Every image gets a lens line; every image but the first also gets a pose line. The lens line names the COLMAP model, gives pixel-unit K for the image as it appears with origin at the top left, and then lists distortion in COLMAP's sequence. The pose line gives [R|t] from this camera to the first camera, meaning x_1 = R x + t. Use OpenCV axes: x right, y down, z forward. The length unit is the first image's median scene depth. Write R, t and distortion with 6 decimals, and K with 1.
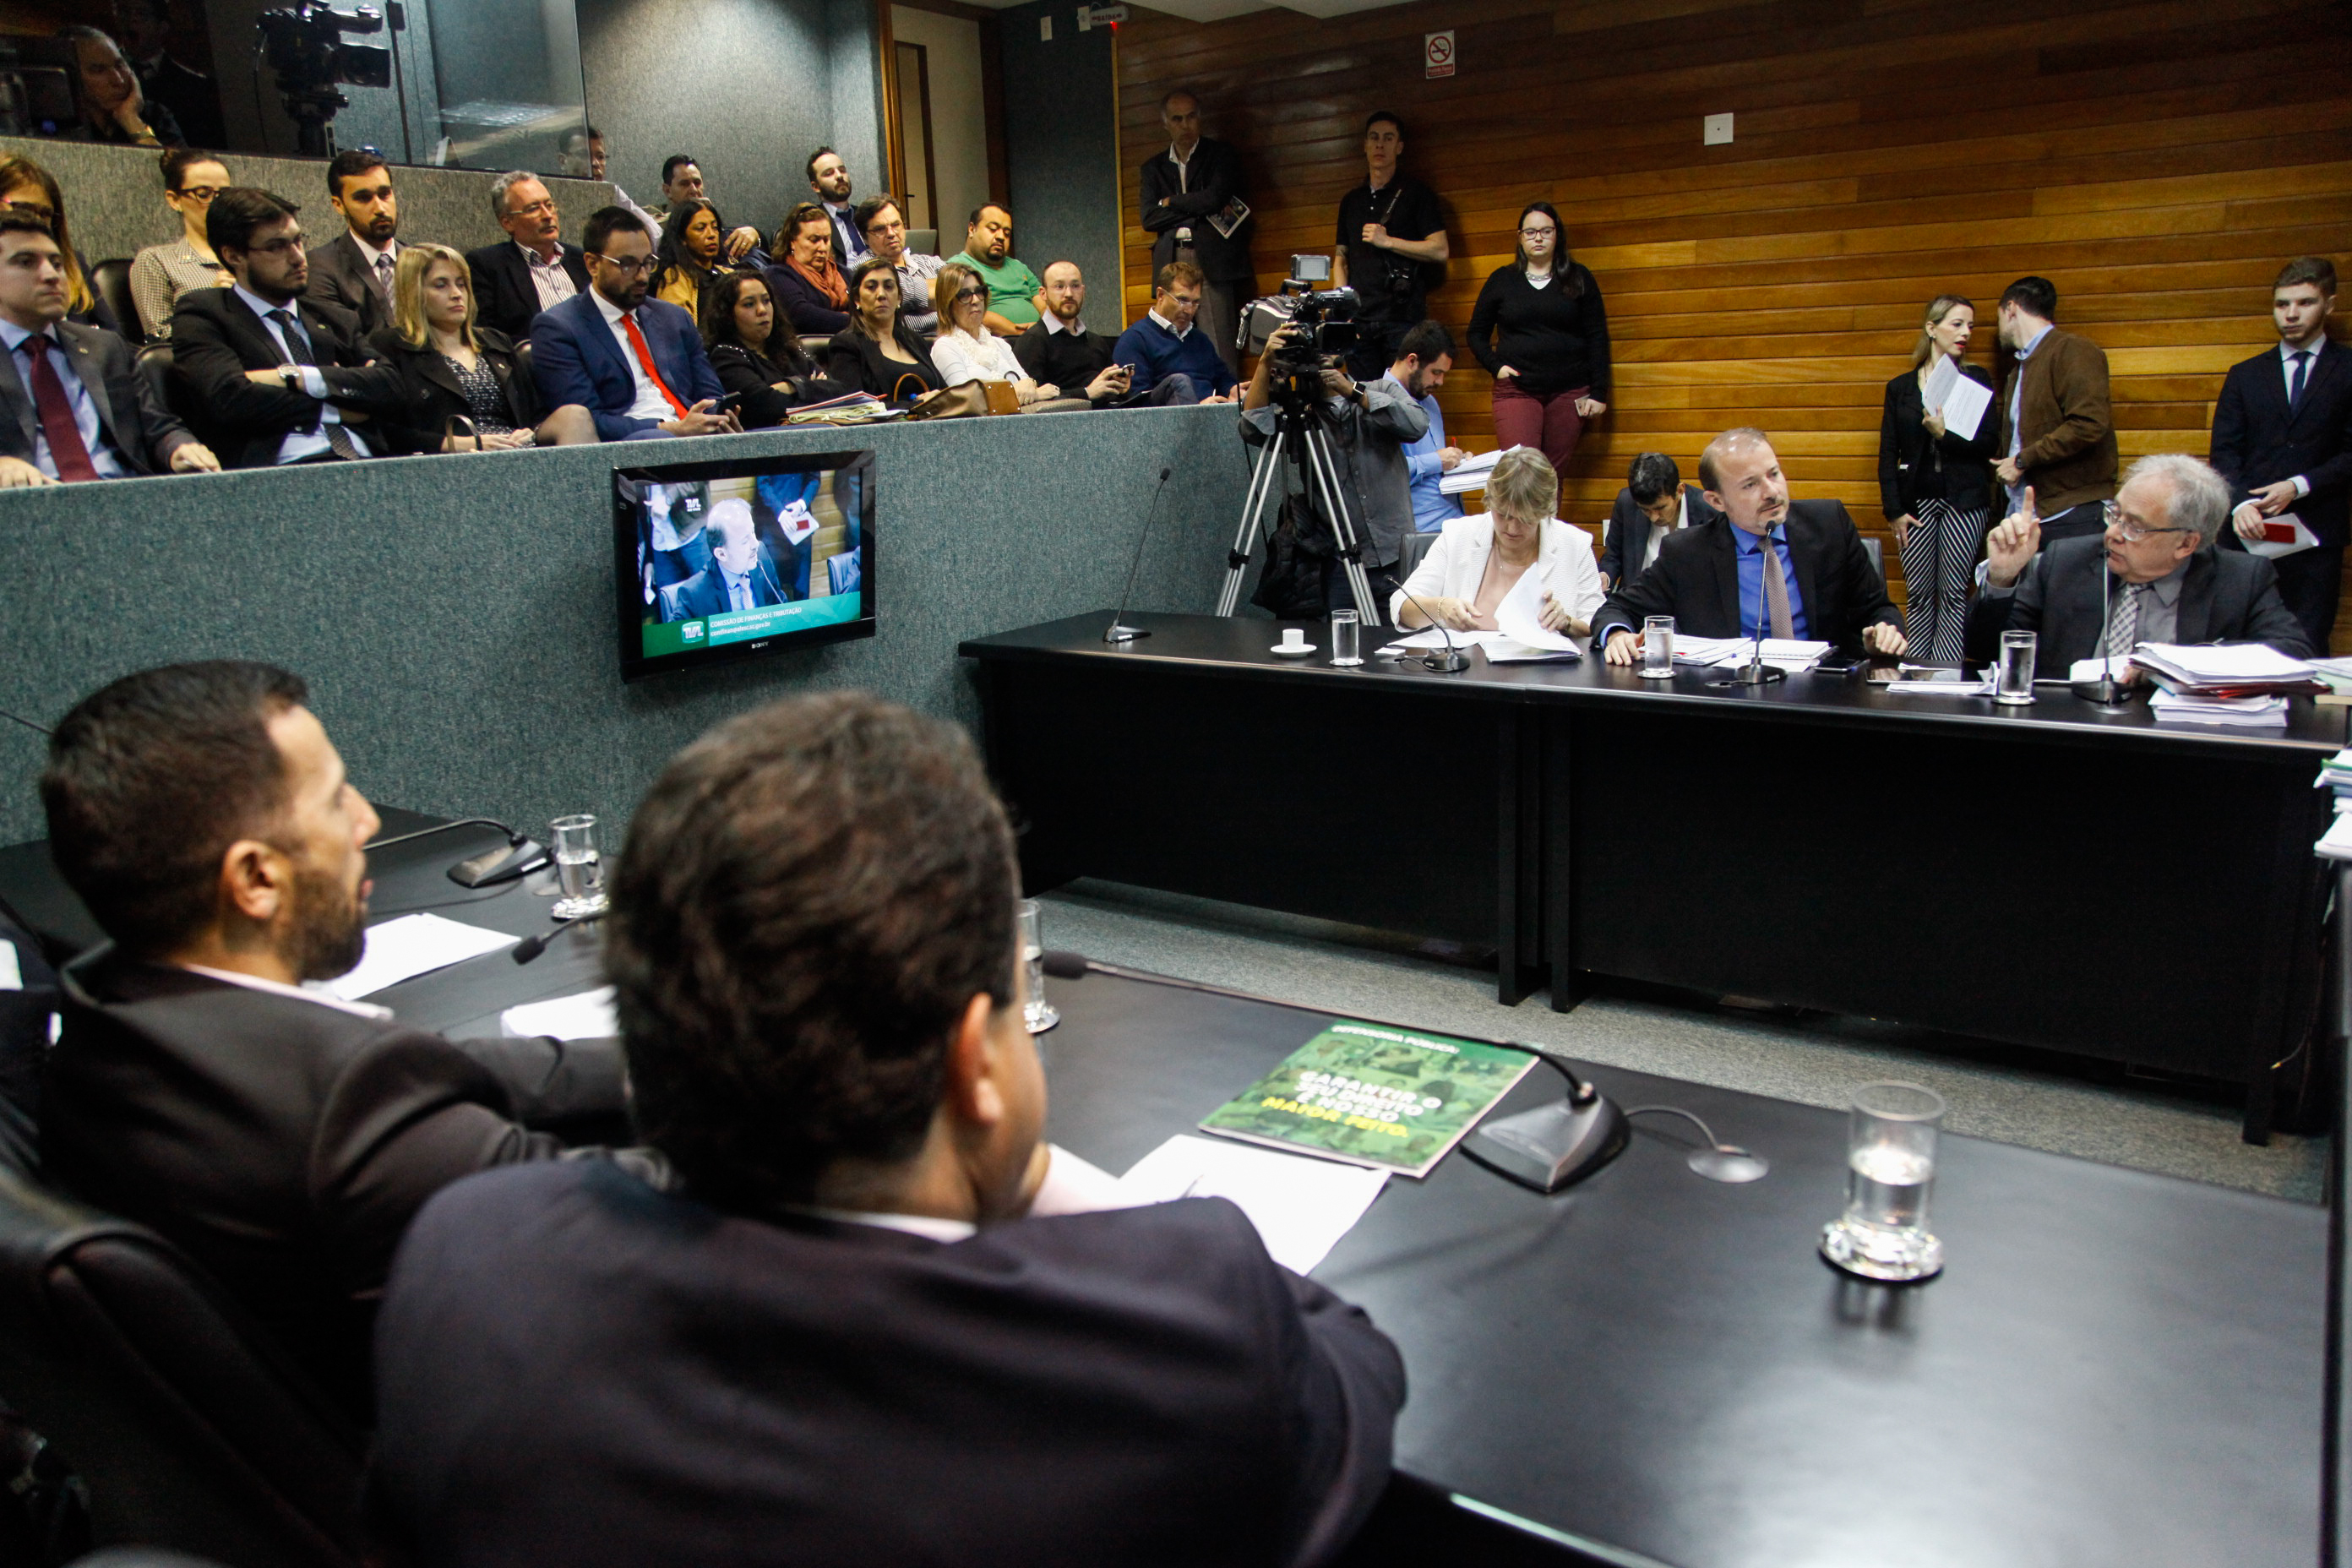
lens RADIAL K [[1643.7, 0, 1164.2], [0, 1643.7, 815.2], [0, 0, 1]] dist [-0.125442, 0.078492]
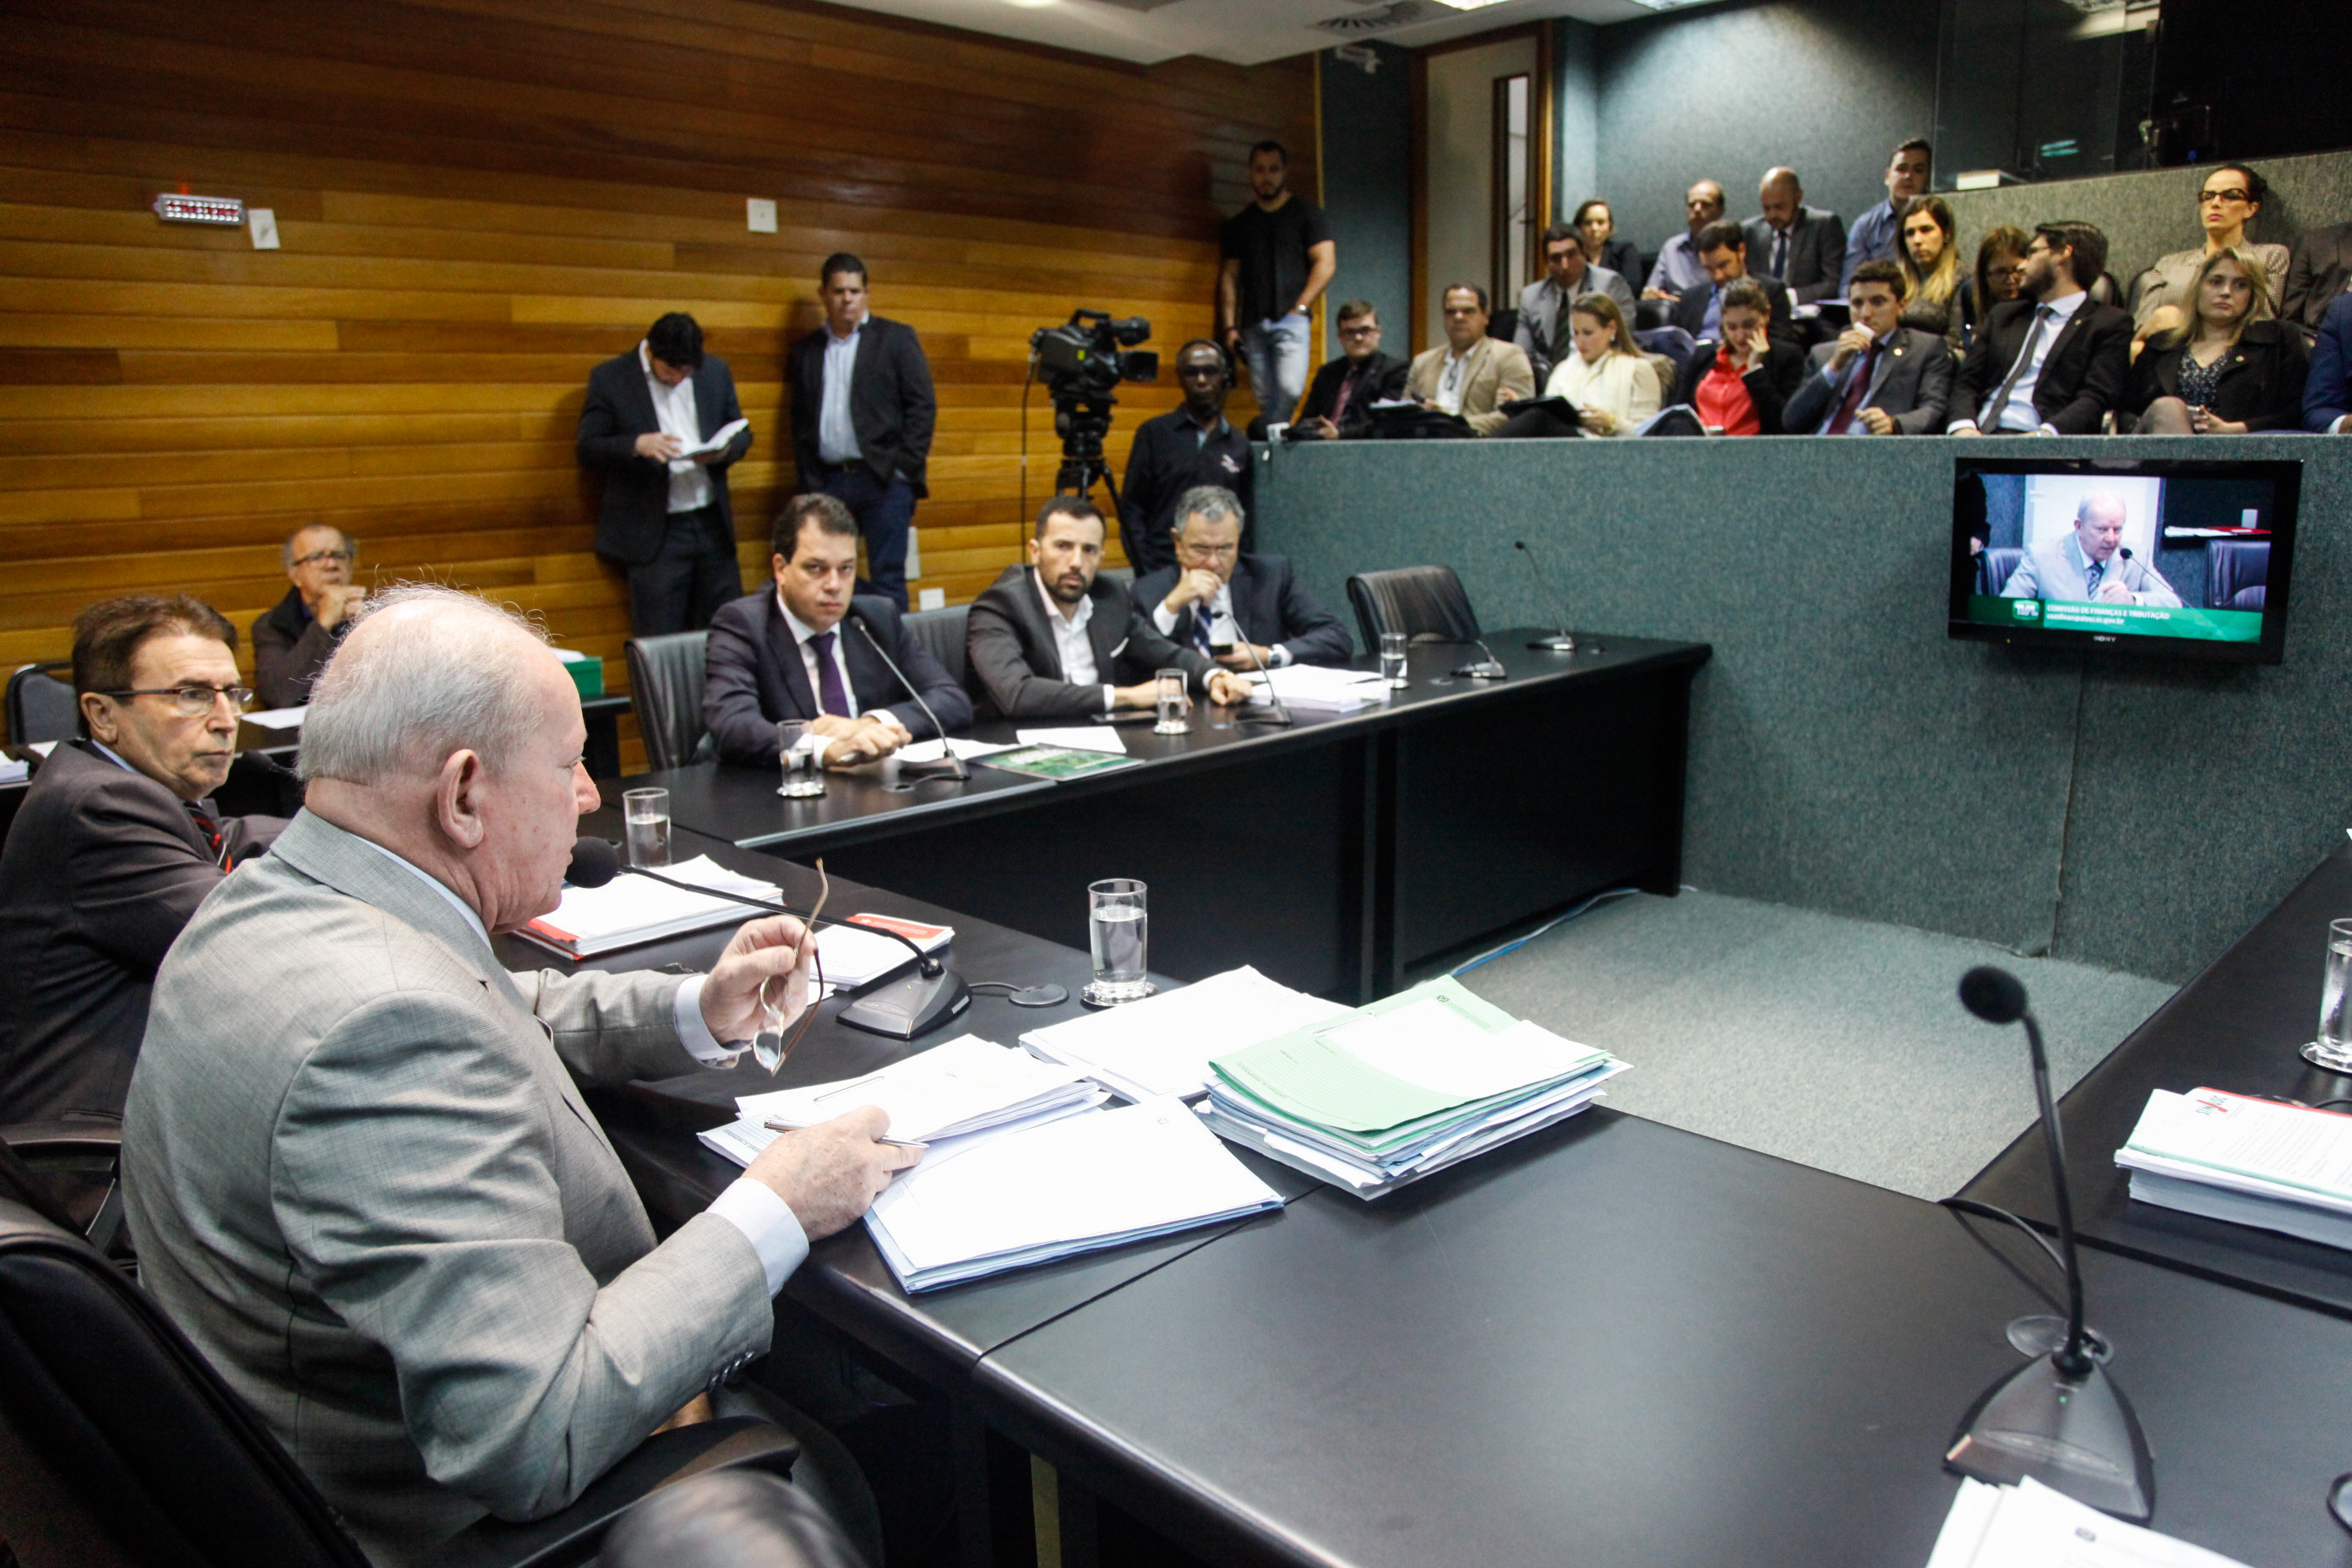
lens RADIAL K [[1620.3, 0, 1180.3], [0, 1620.3, 796.0], [0, 0, 1]] dist [-0.114938, 0.067471]
pose [[-0.152807, 0.256147, -0.954483, 0.611031], [-0.221115, 0.932479, 0.285641, -0.123395], [0.963202, 0.254699, -0.085852, 0.402451]]
